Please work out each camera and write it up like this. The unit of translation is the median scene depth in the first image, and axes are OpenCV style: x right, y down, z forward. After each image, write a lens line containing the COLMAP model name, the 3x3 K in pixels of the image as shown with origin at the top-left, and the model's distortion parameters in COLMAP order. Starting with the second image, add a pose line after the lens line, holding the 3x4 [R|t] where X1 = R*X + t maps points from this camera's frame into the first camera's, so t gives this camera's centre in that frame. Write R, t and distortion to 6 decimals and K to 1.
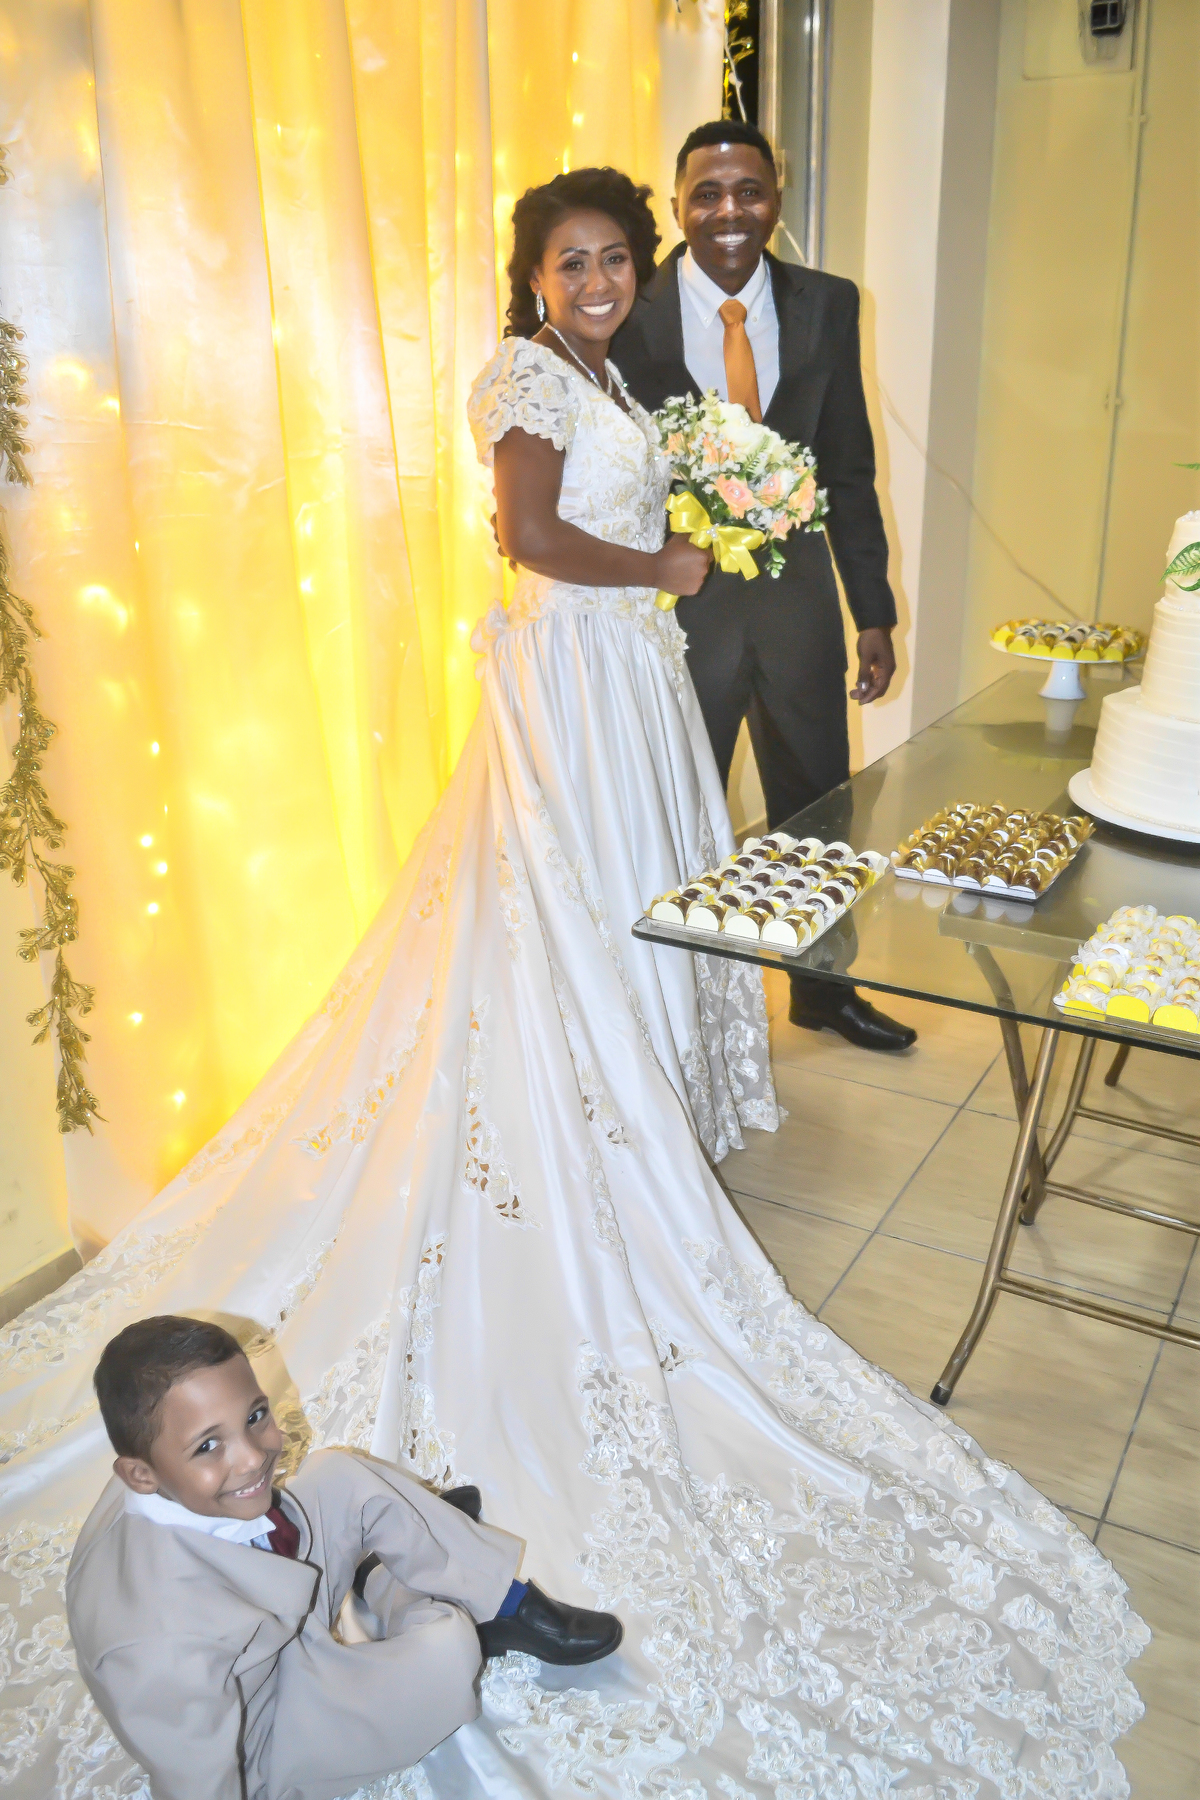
lens RADIAL K [[1443.8, 0, 600.5], [0, 1443.8, 893.5], [0, 0, 1]] dist [-0.077214, 0.002207]
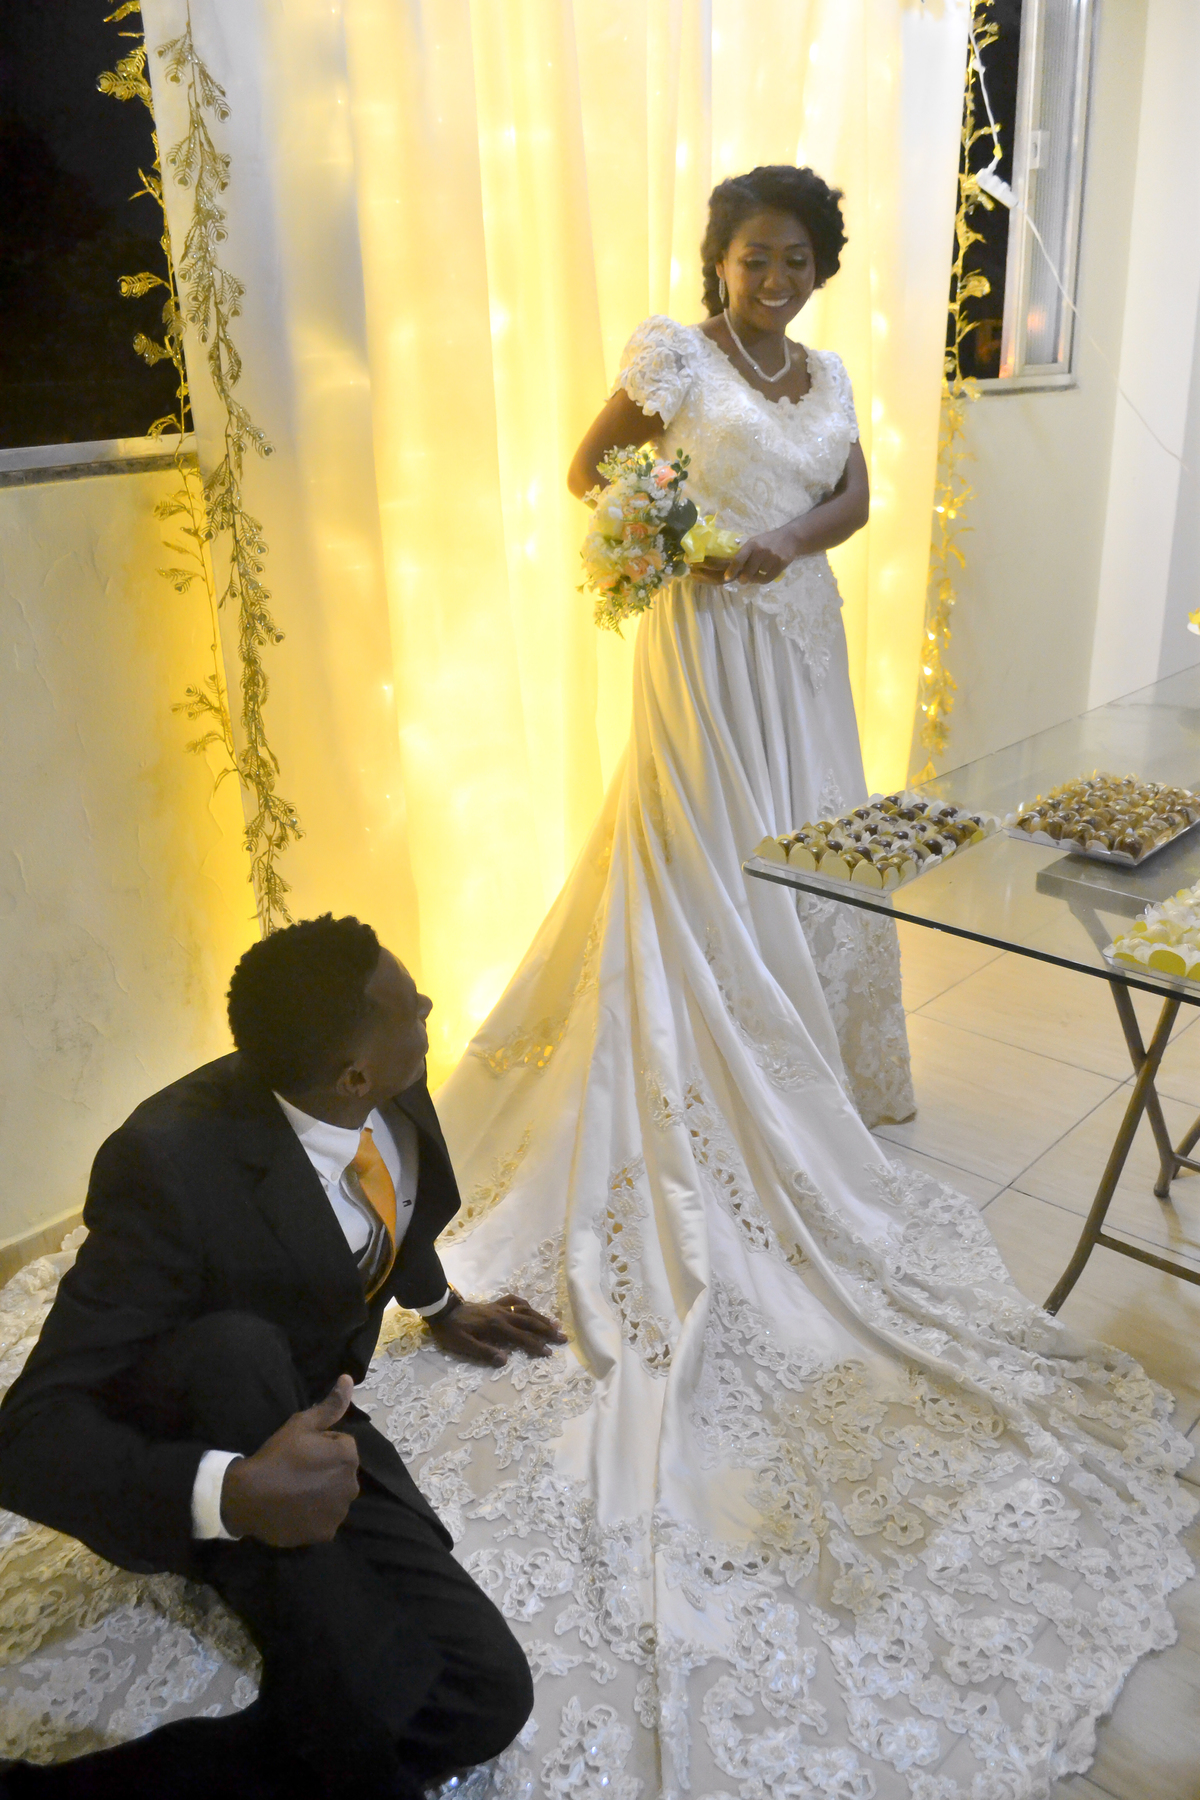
lens RADIAL K [[1443.8, 0, 593.8], [0, 1443.8, 892.4], [0, 0, 1]] dist [-0.077214, 0.002207]
pose [[0.975775, 0.067075, -0.208241, 0.125165], [-0.063795, 0.997711, 0.022439, 0.023767], [0.209269, -0.008611, 0.977820, -0.089811]]
